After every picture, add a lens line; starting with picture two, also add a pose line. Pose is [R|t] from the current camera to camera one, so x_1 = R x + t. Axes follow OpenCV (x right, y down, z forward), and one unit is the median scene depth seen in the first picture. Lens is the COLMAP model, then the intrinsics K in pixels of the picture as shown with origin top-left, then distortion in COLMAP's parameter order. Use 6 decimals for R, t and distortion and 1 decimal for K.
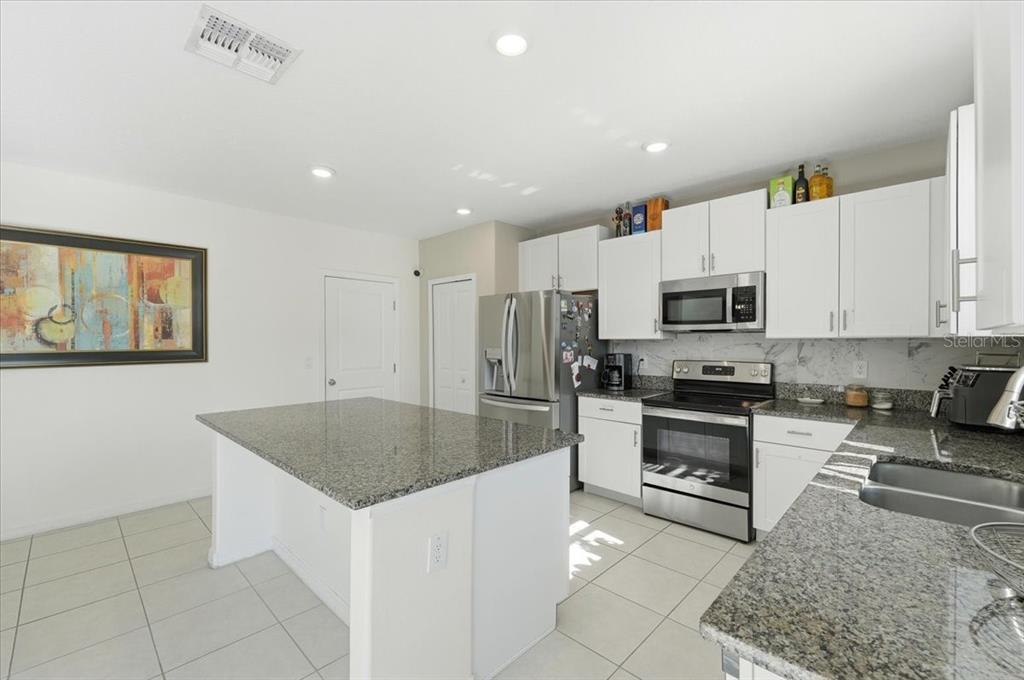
lens RADIAL K [[433.9, 0, 511.8], [0, 433.9, 343.4], [0, 0, 1]] dist [-0.001227, -0.000076]
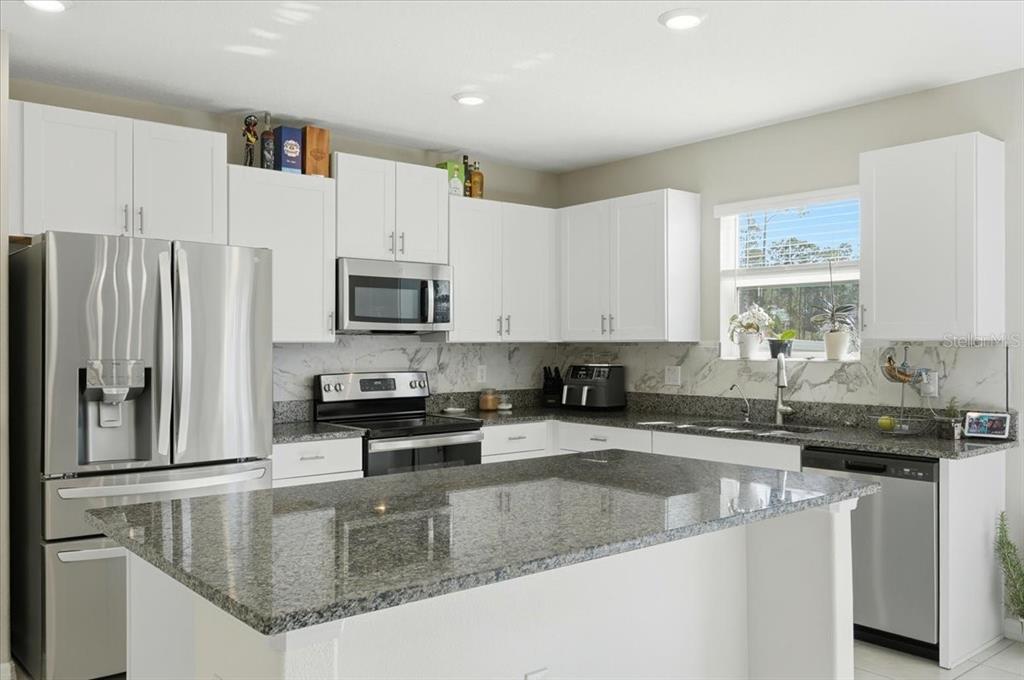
lens RADIAL K [[837.4, 0, 511.8], [0, 837.4, 339.4], [0, 0, 1]] dist [-0.000030, 0.000836]
pose [[0.100861, 0.010775, 0.994842, -1.012086], [0.007817, 0.999902, -0.011622, 0.002844], [-0.994870, 0.008949, 0.100766, 0.665993]]
